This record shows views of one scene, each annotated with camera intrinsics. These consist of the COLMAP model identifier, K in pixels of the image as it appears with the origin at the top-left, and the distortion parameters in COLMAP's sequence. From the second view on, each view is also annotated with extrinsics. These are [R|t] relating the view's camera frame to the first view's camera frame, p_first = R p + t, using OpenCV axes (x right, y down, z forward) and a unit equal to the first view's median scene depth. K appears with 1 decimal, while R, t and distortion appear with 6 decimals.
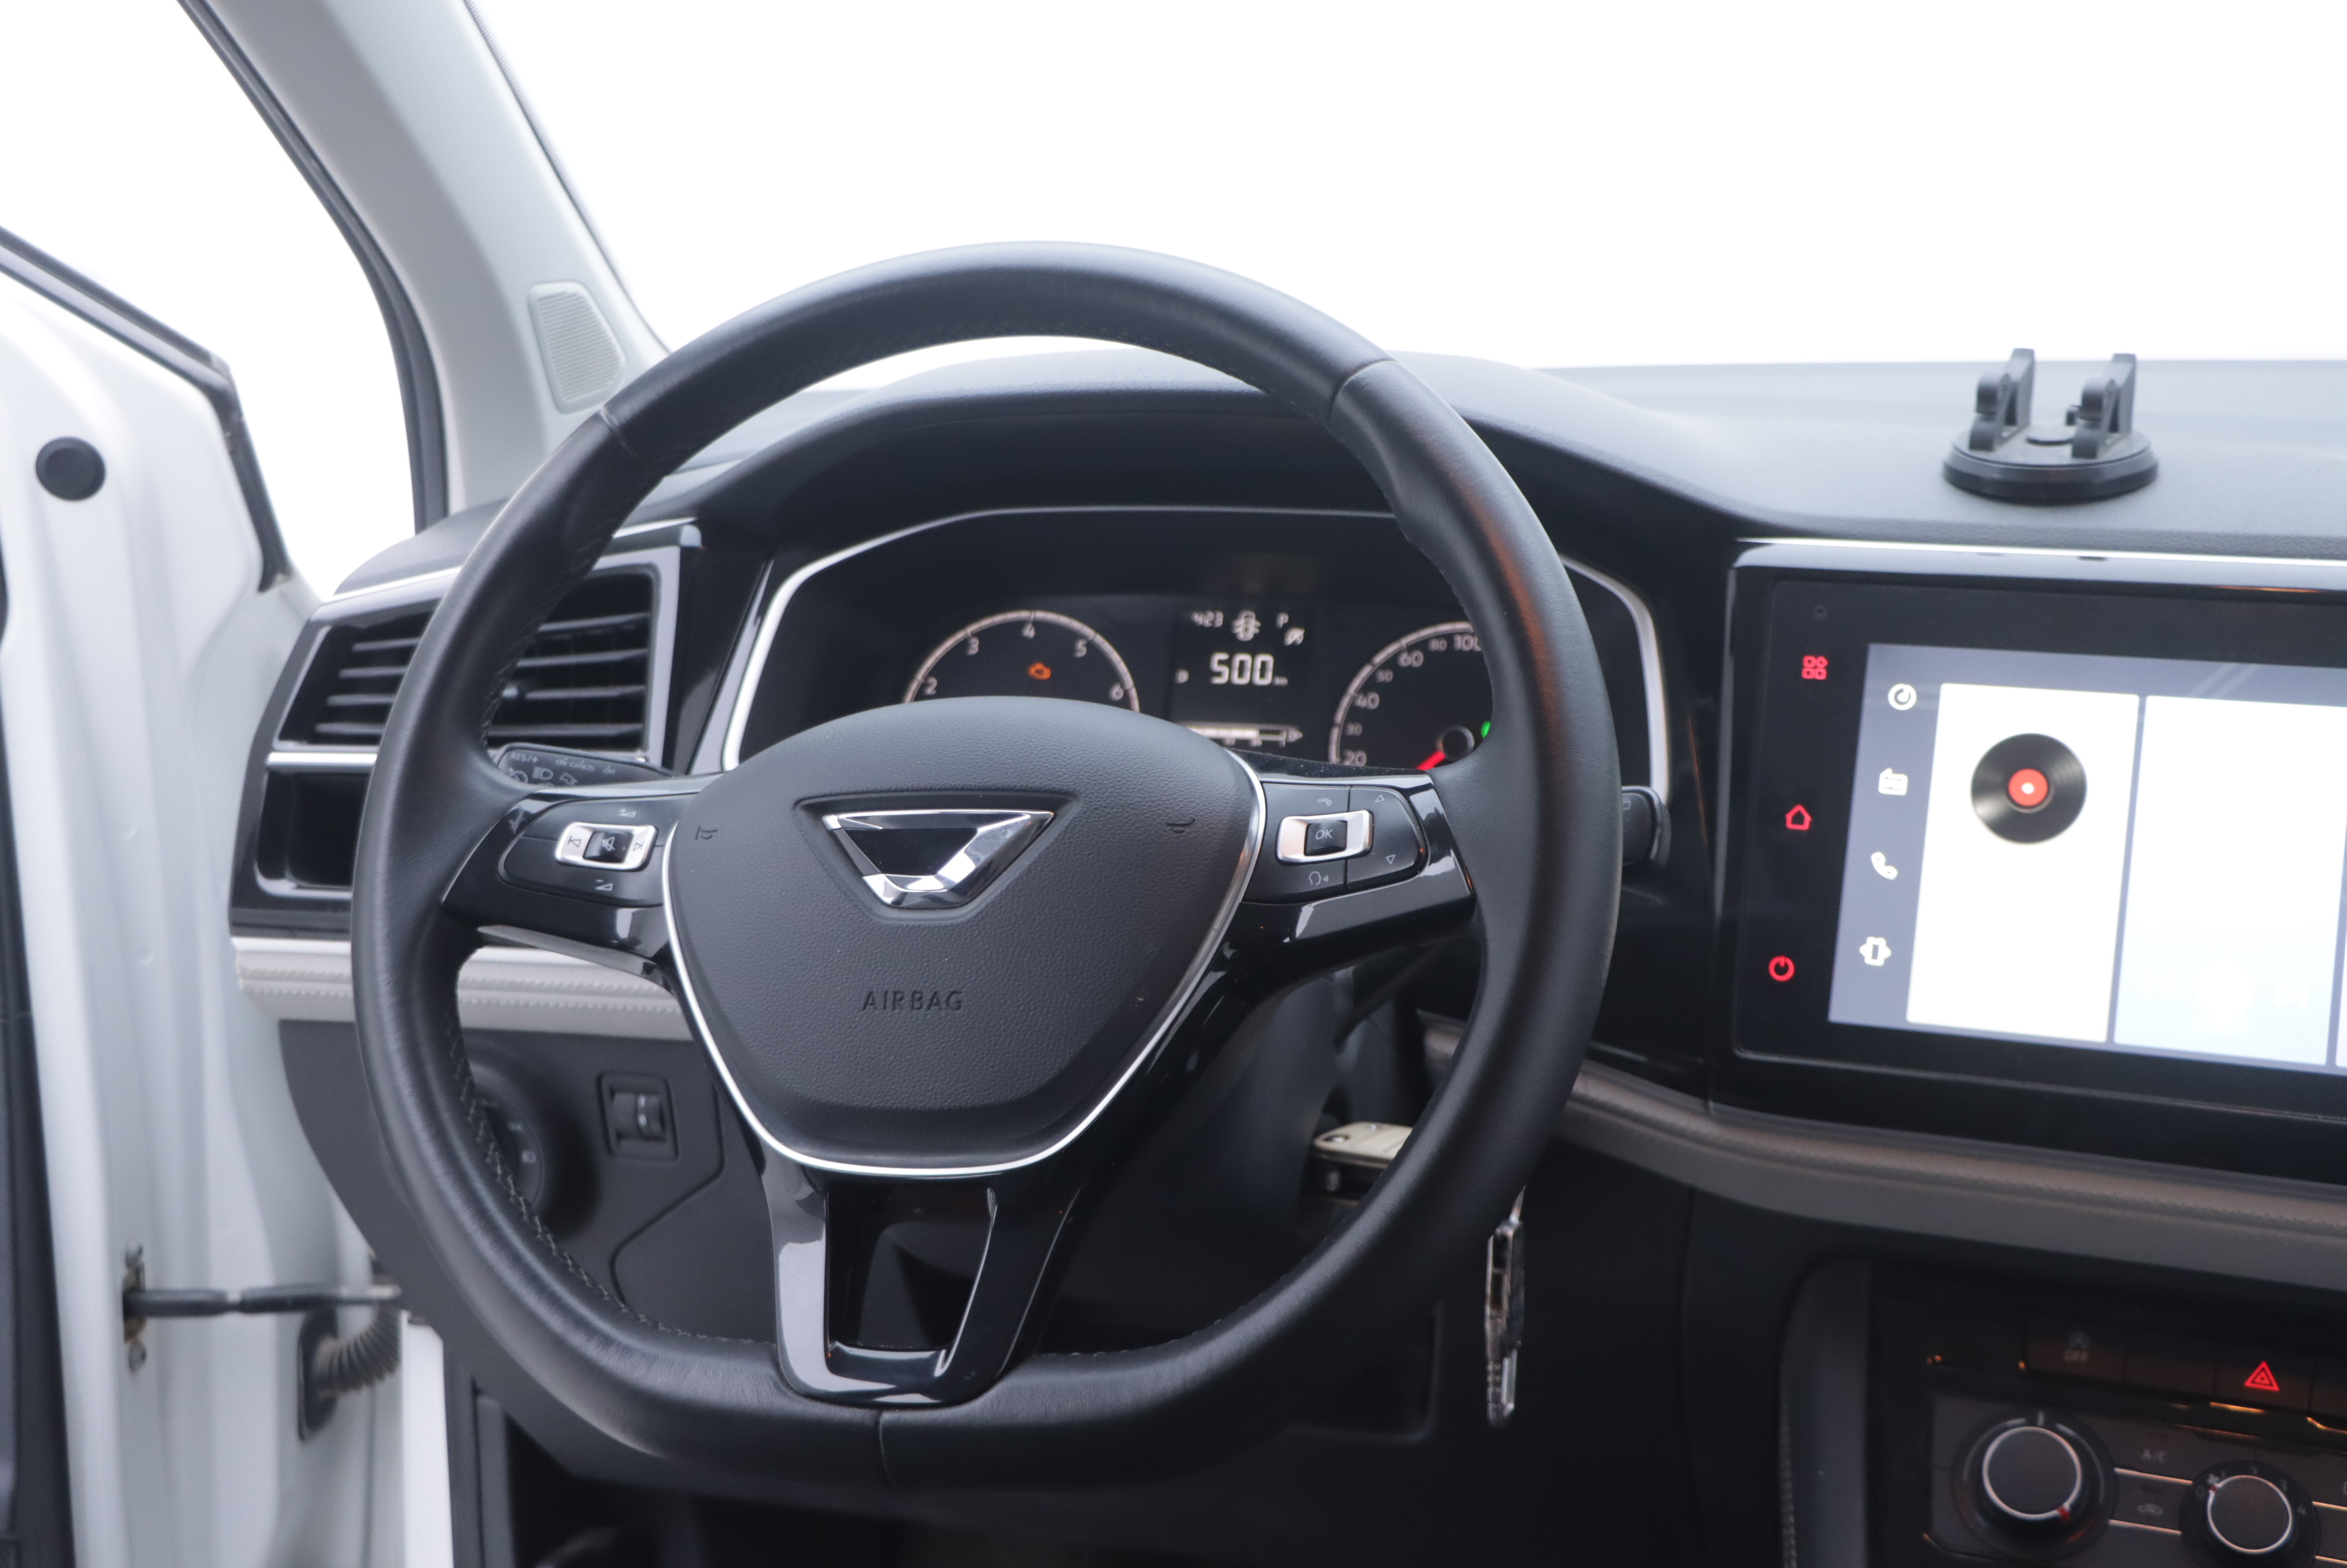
lens RADIAL K [[2854.2, 0, 1169.1], [0, 2854.2, 781.8], [0, 0, 1]] dist [-0.017347, 0.000000]
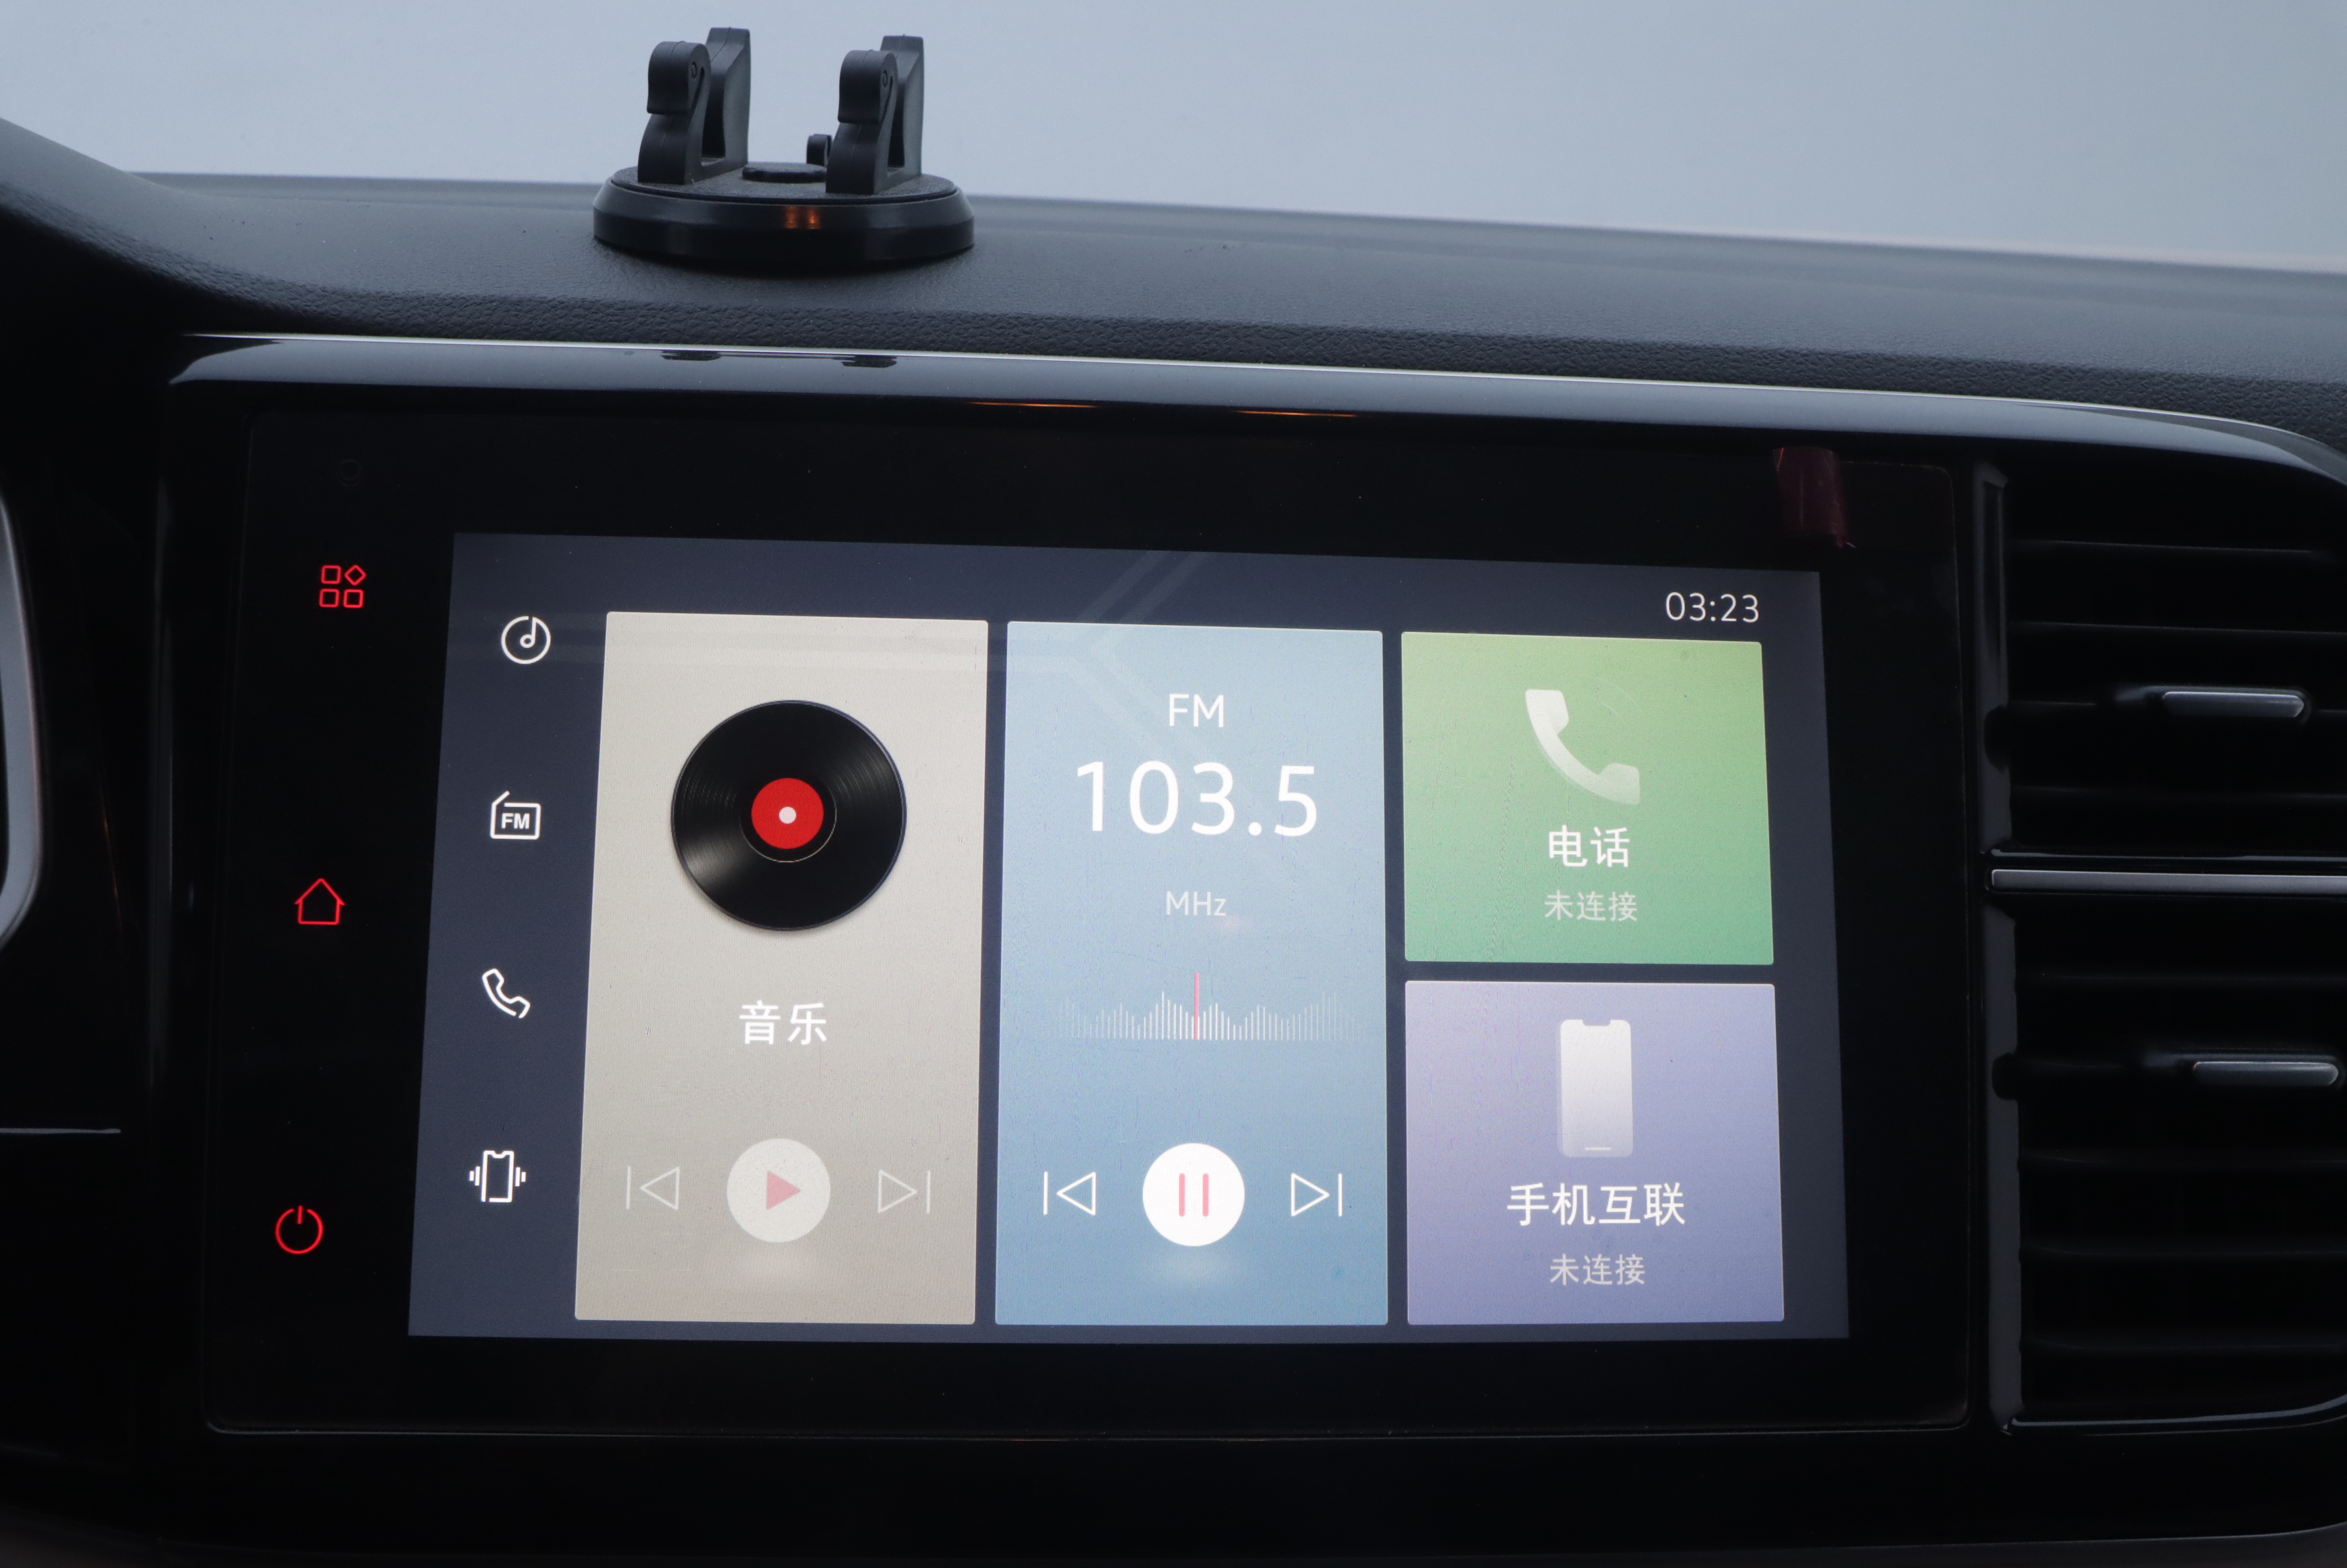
lens RADIAL K [[2356.2, 0, 1172.2], [0, 2356.2, 782.9], [0, 0, 1]] dist [-0.080402, 0.000000]
pose [[0.884600, -0.048681, 0.463802, 0.169614], [0.054489, 0.998514, 0.000878, 0.000090], [-0.463156, 0.024496, 0.885938, 0.600674]]
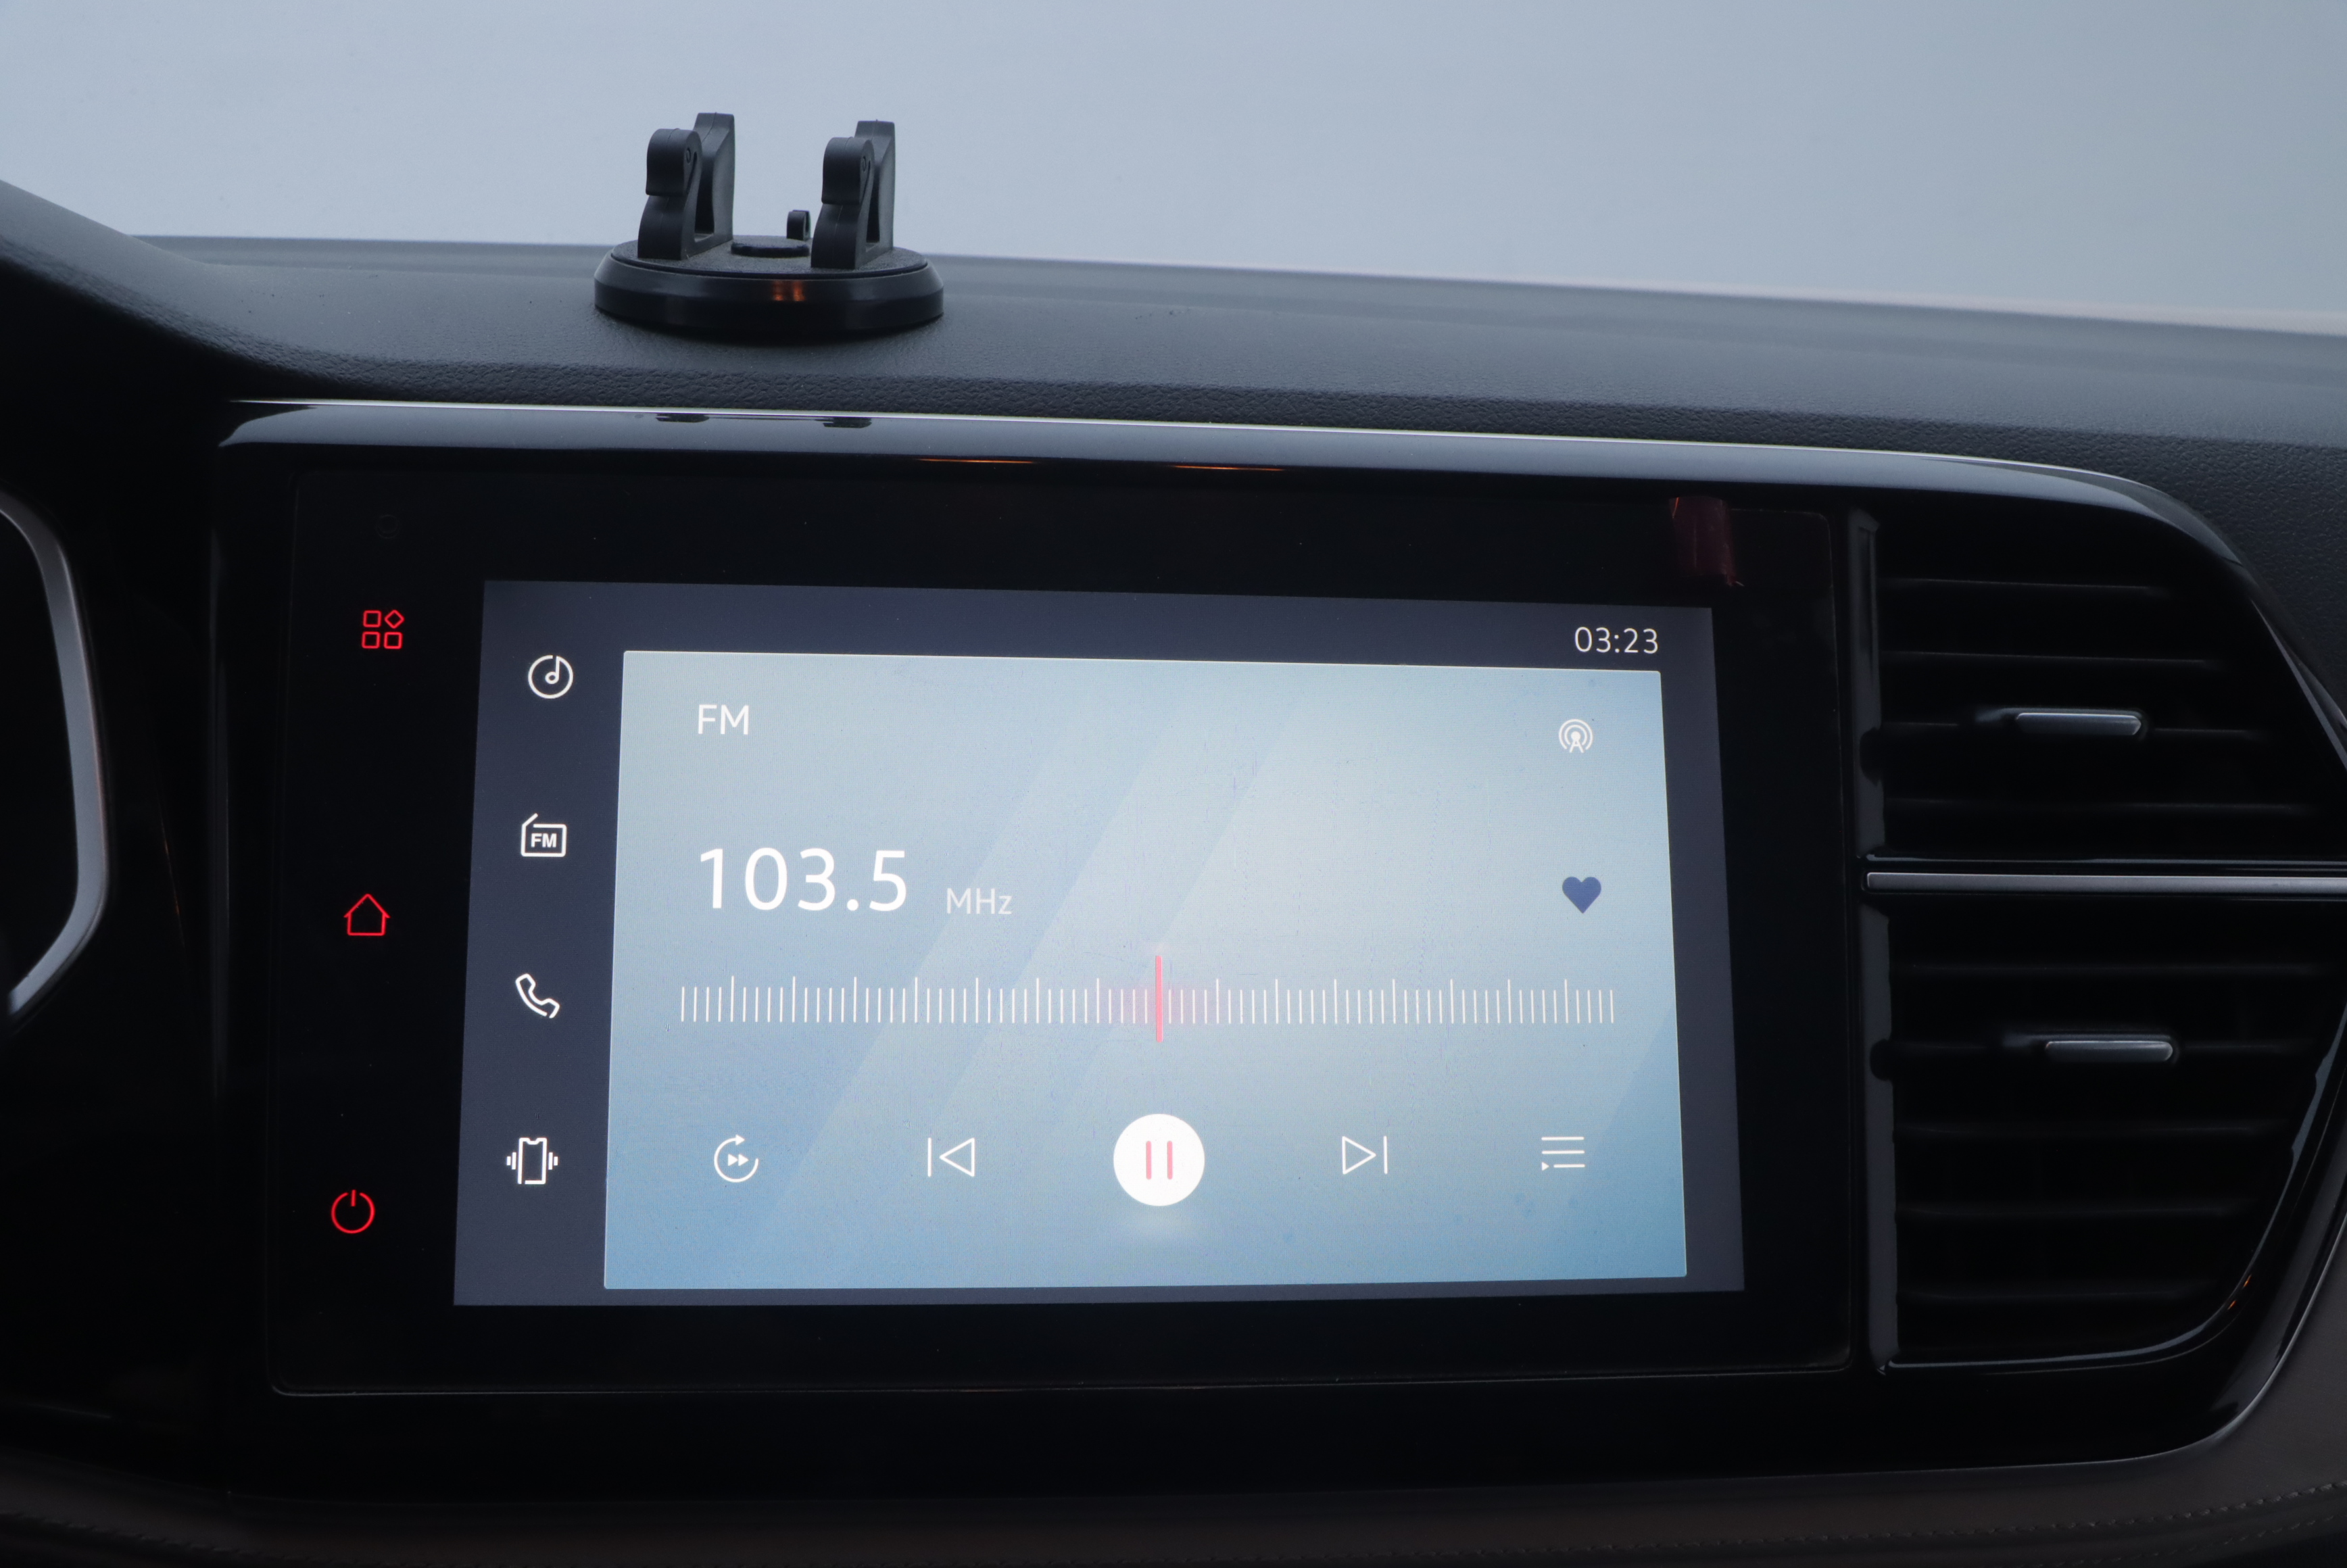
lens RADIAL K [[2356.2, 0, 1167.3], [0, 2356.2, 805.9], [0, 0, 1]] dist [-0.080402, 0.000000]
pose [[0.868181, -0.054386, 0.493259, 0.140060], [0.063005, 0.998013, -0.000854, 0.002069], [-0.492232, 0.031819, 0.869882, 0.563868]]
